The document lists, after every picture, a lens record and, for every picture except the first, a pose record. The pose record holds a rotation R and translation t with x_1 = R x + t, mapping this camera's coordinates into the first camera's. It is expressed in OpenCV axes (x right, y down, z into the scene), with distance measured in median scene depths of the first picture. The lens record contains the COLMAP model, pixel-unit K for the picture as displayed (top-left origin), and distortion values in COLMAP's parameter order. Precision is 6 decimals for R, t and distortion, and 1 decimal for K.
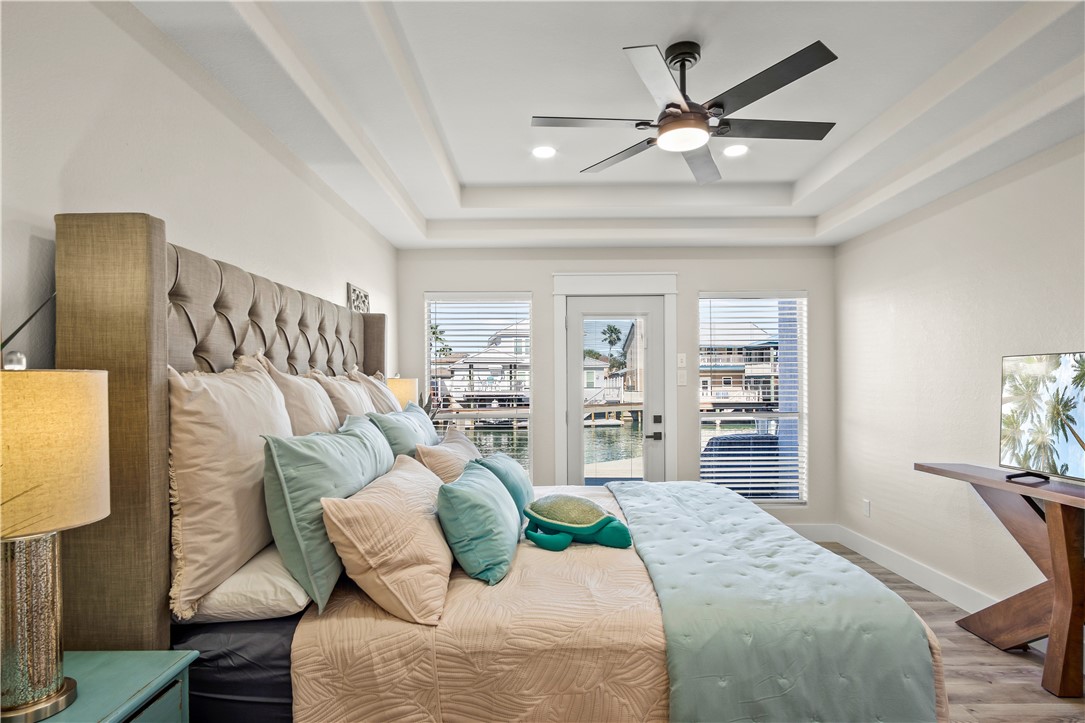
lens RADIAL K [[585.9, 0, 552.6], [0, 585.9, 380.7], [0, 0, 1]] dist [-0.008542, 0.004543]
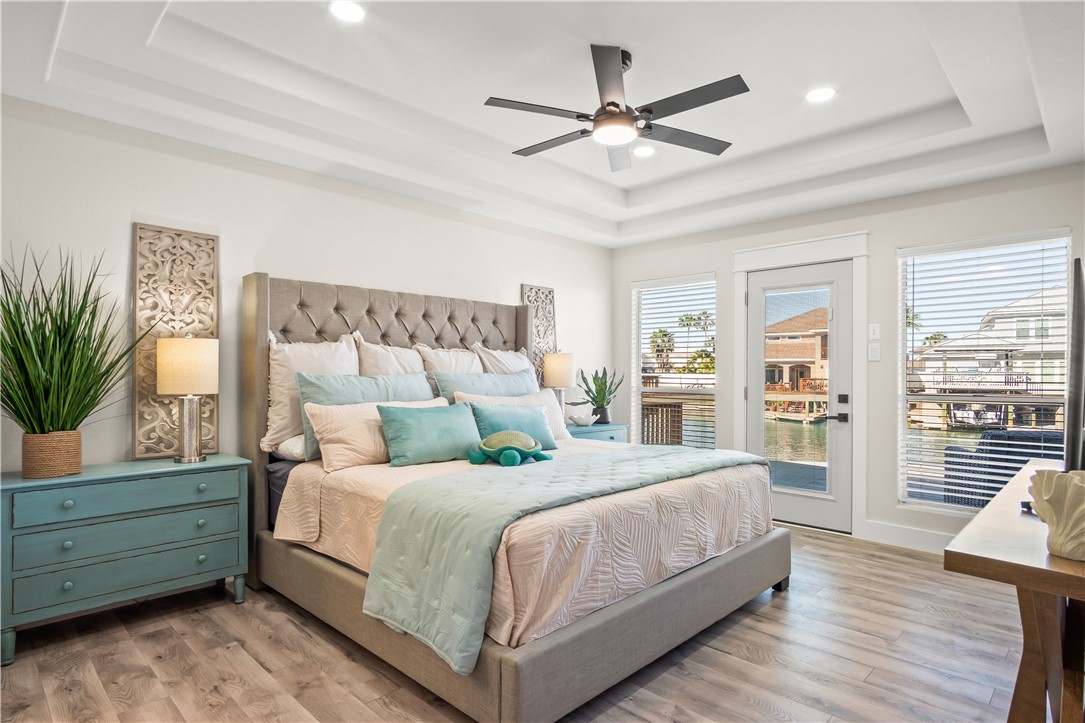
lens RADIAL K [[585.9, 0, 546.4], [0, 585.9, 367.3], [0, 0, 1]] dist [-0.008542, 0.004543]
pose [[0.713716, 0.001474, -0.700434, 1.114672], [-0.007052, 0.999962, -0.005080, 0.059967], [0.700400, 0.008565, 0.713699, 0.104003]]
